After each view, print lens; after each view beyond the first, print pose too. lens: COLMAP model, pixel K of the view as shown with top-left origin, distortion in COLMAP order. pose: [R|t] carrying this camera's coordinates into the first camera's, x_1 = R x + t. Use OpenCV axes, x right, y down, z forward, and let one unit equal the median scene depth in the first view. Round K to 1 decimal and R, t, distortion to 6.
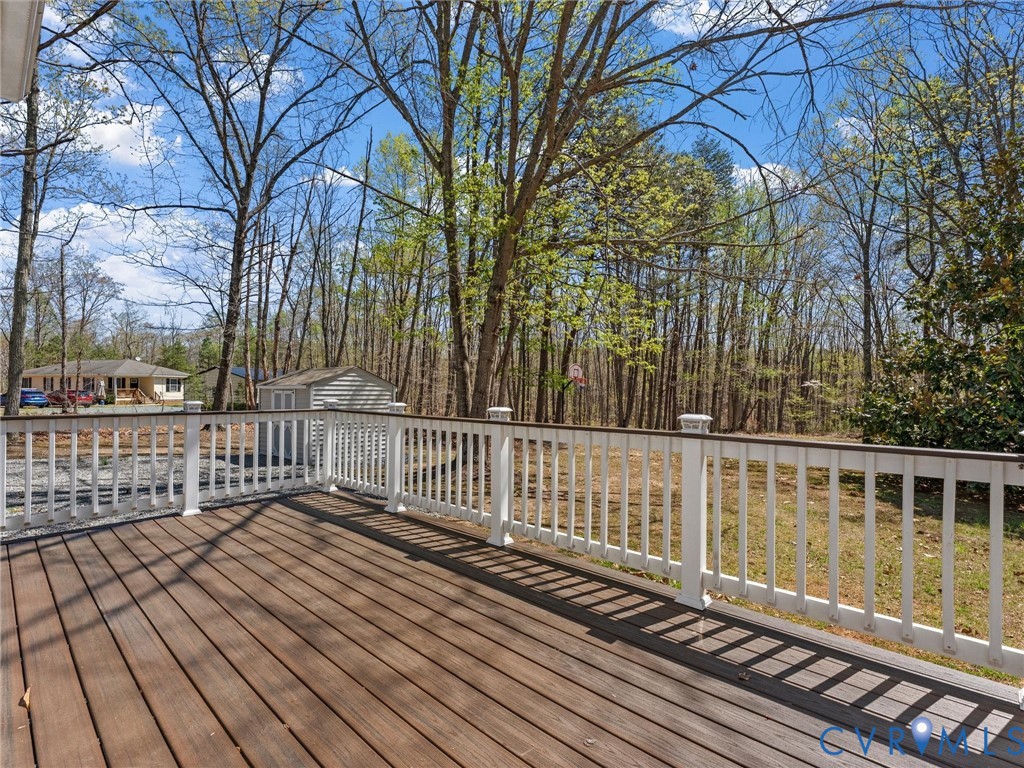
lens RADIAL K [[471.3, 0, 501.0], [0, 471.3, 379.2], [0, 0, 1]] dist [-0.000773, -0.000105]
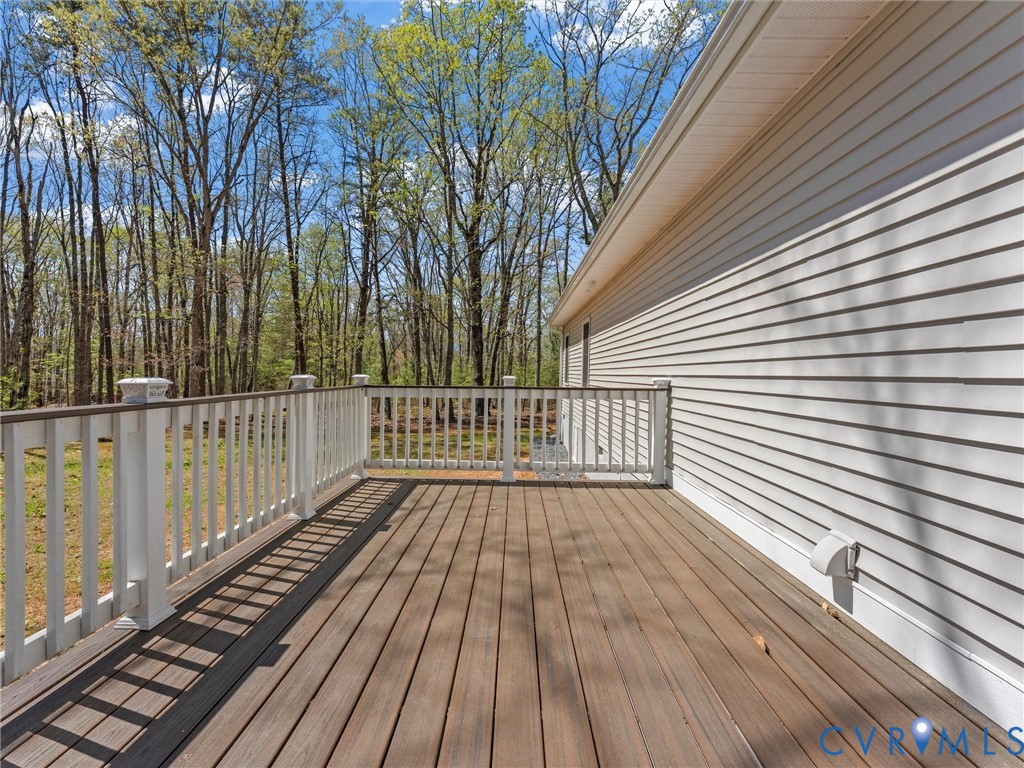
lens RADIAL K [[471.3, 0, 501.0], [0, 471.3, 379.2], [0, 0, 1]] dist [-0.000773, -0.000105]
pose [[-0.644914, -0.028954, 0.763707, -0.928351], [-0.032560, 0.999416, 0.010395, 0.054245], [-0.763562, -0.018163, -0.645480, 1.402785]]
